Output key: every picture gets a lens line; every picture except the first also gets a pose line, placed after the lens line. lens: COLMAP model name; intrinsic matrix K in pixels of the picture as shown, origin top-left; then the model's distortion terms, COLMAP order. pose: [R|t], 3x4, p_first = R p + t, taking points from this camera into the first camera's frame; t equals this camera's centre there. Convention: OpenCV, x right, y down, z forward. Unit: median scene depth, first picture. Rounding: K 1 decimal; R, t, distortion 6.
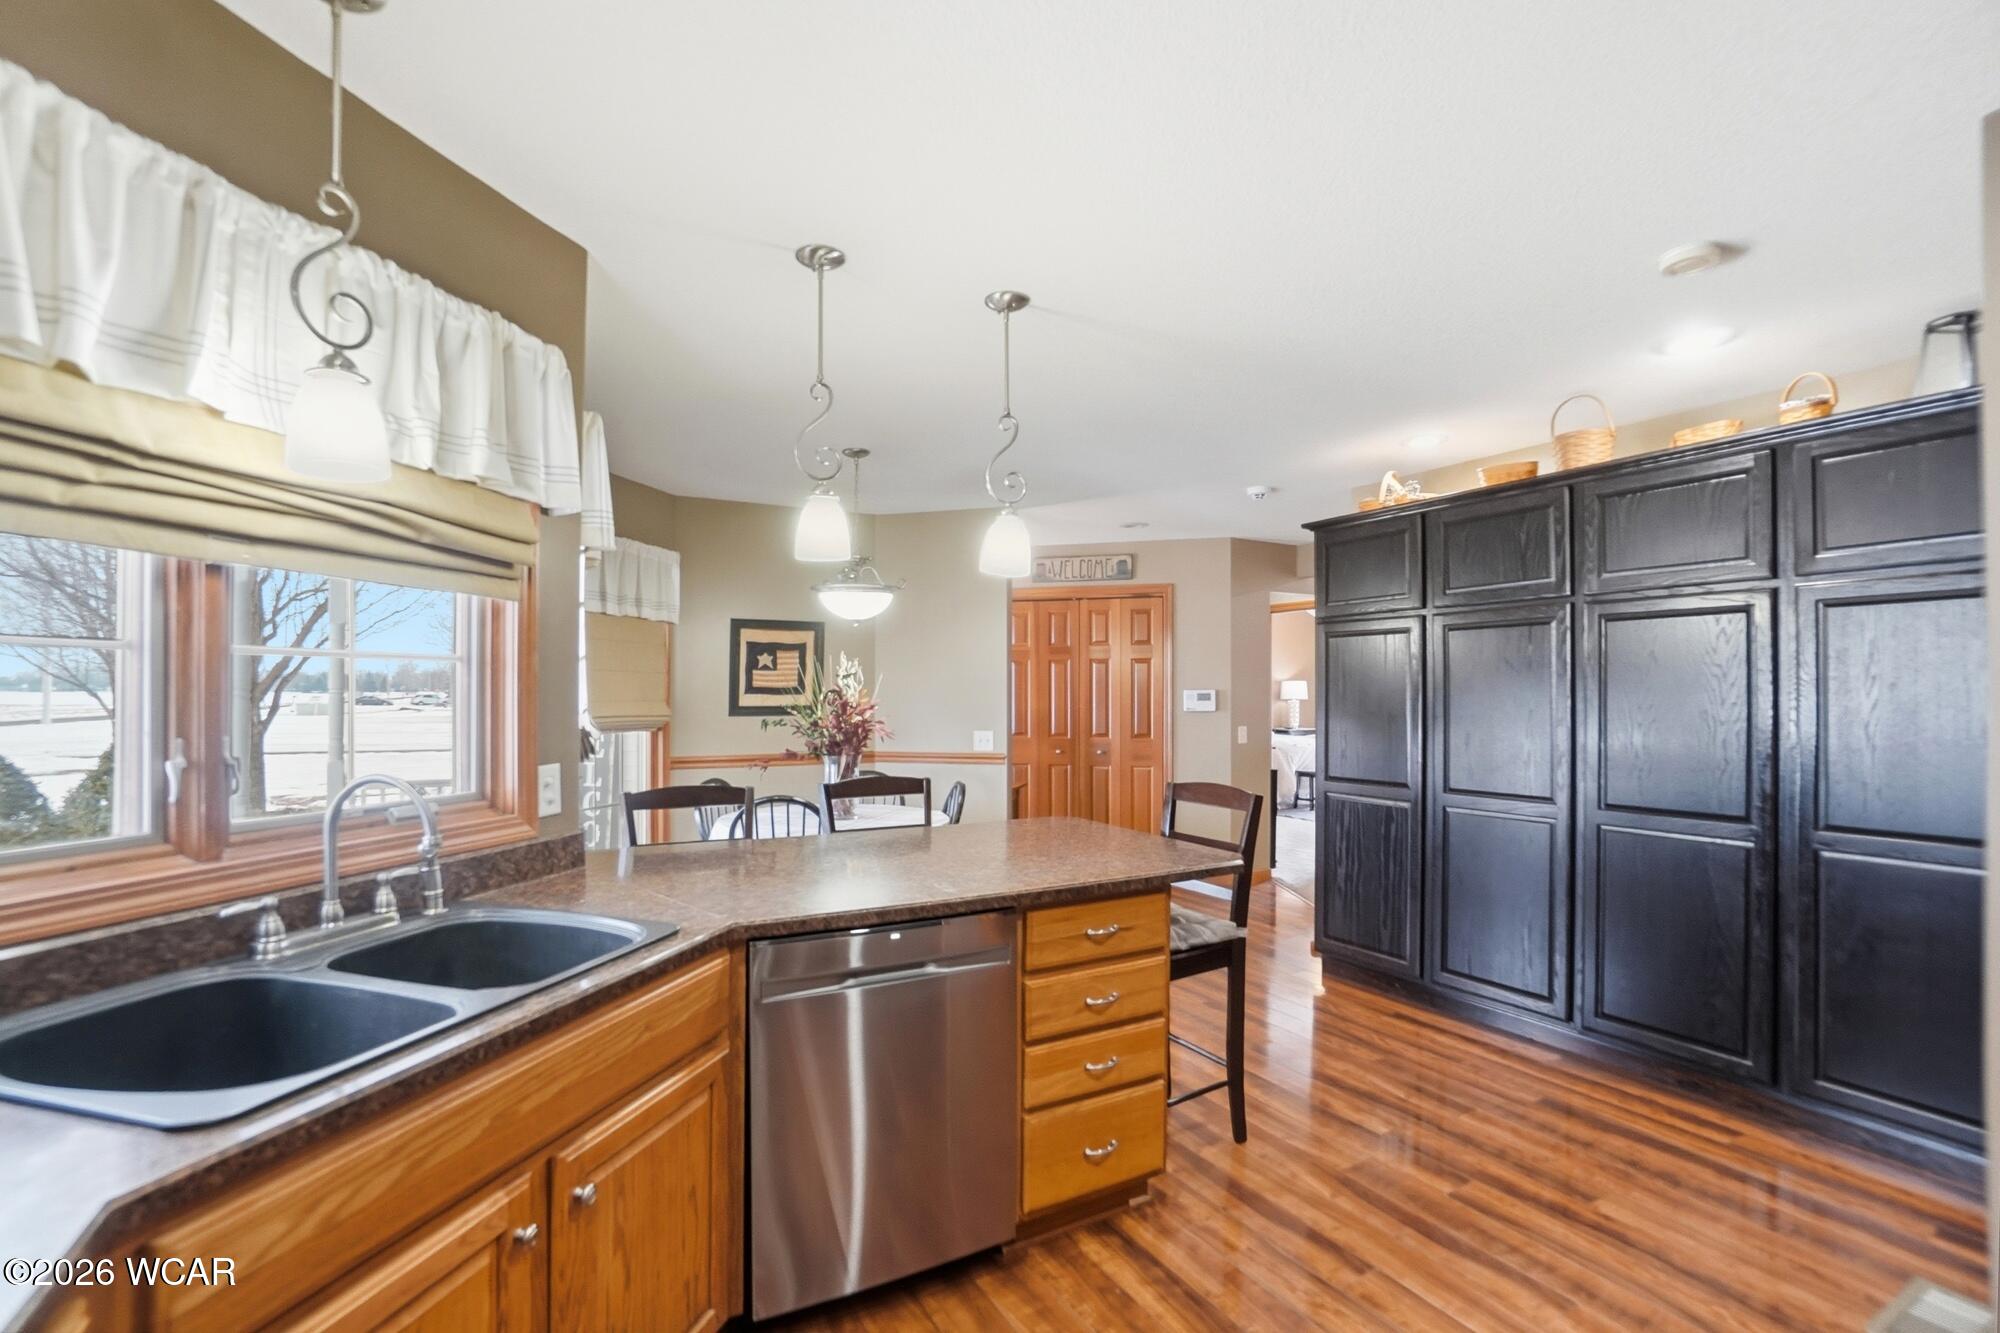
lens RADIAL K [[896.2, 0, 986.6], [0, 896.2, 693.3], [0, 0, 1]] dist [-0.065729, 0.021124]
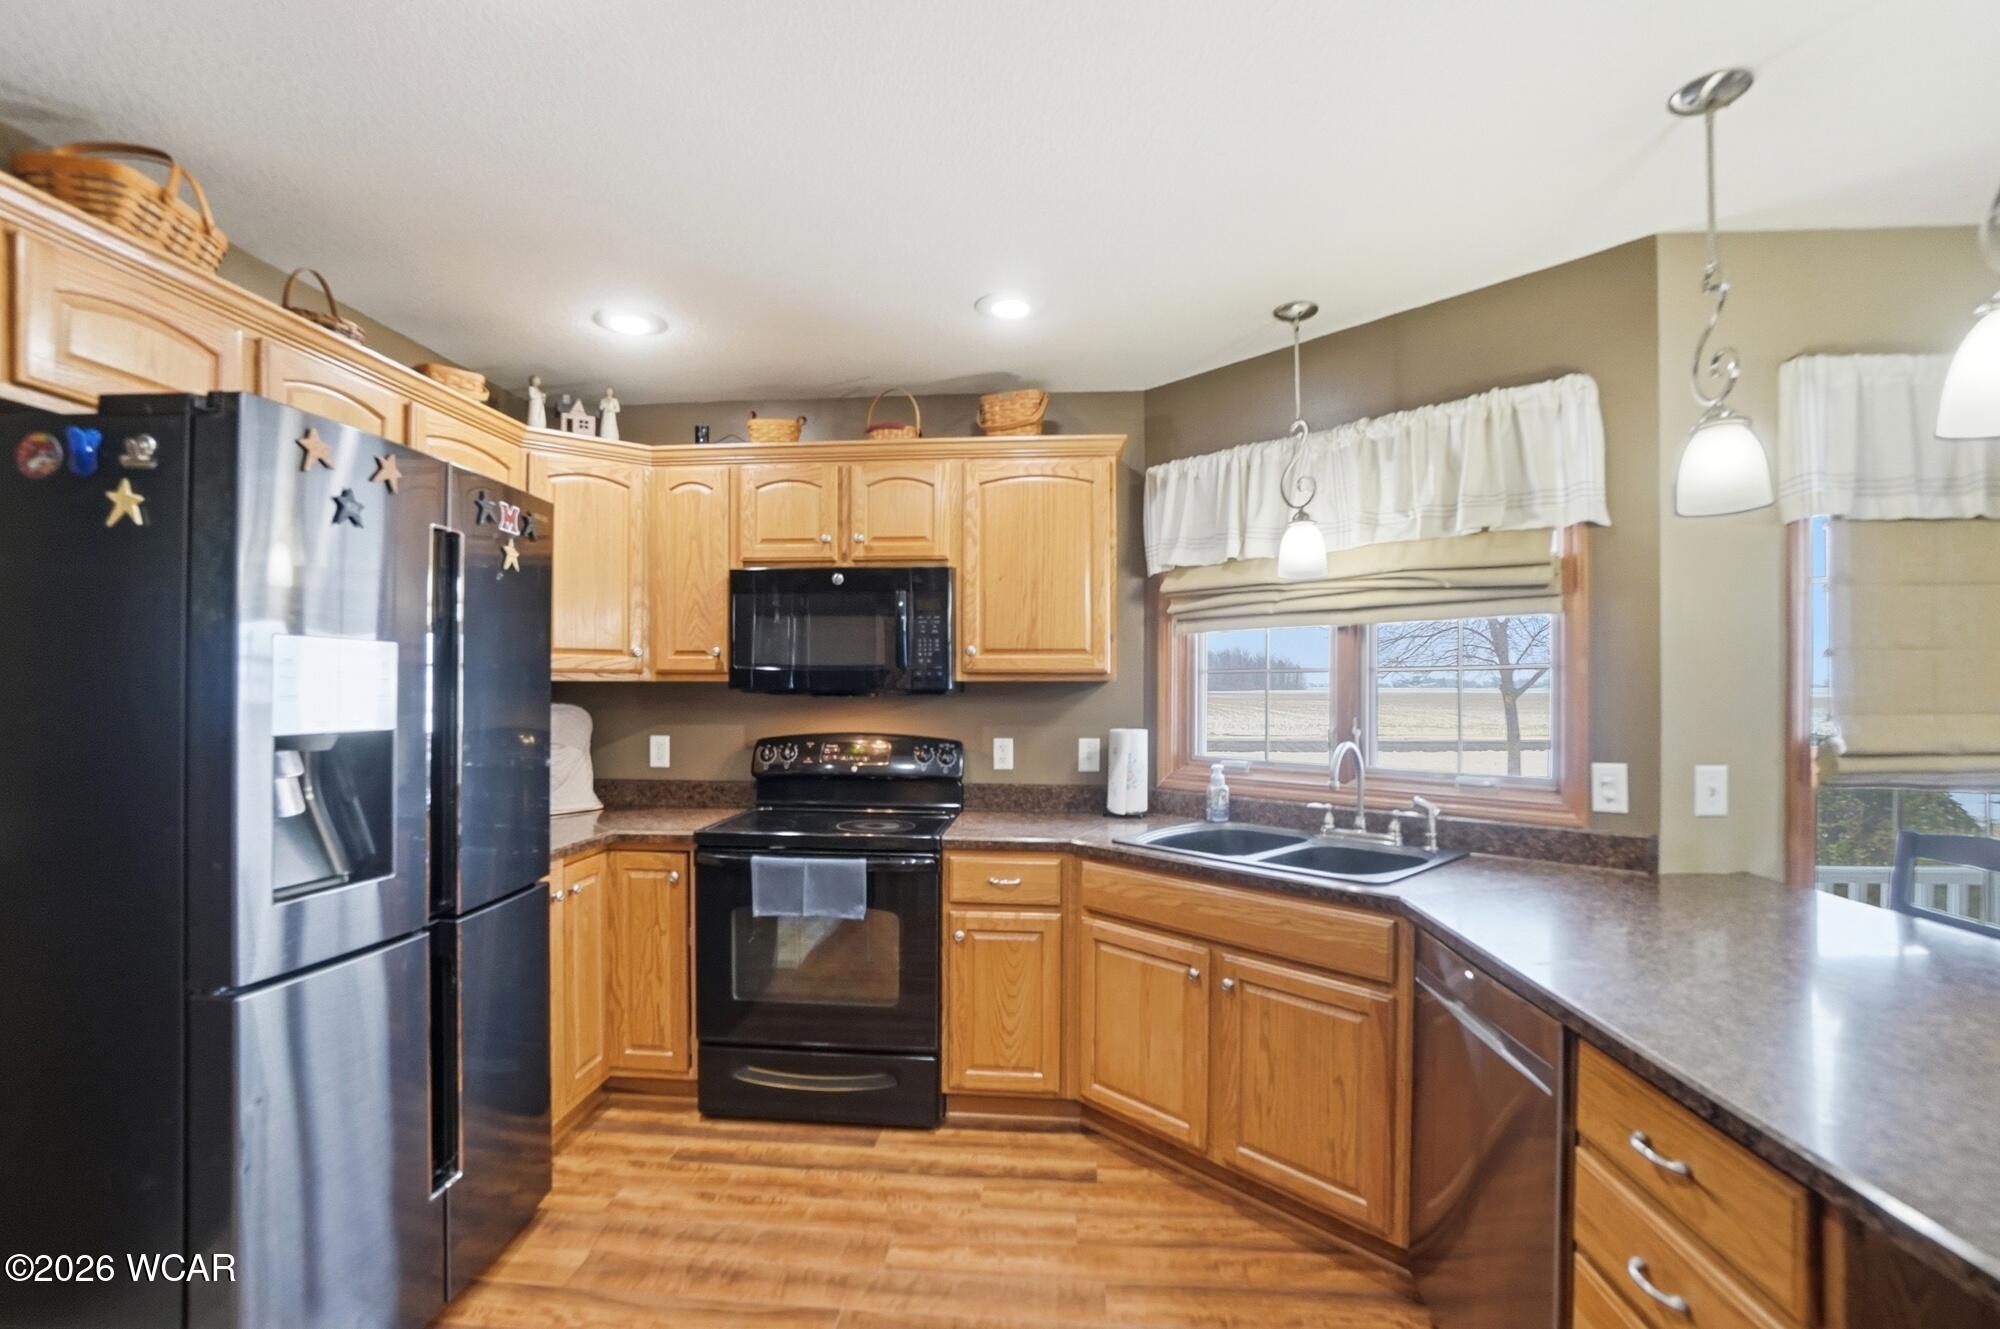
lens RADIAL K [[913.2, 0, 987.8], [0, 913.2, 693.2], [0, 0, 1]] dist [-0.066652, 0.022926]
pose [[-0.552492, -0.001631, -0.833517, 0.893489], [-0.003248, 0.999995, 0.000196, -0.000707], [0.833512, 0.002816, -0.552494, 1.095789]]
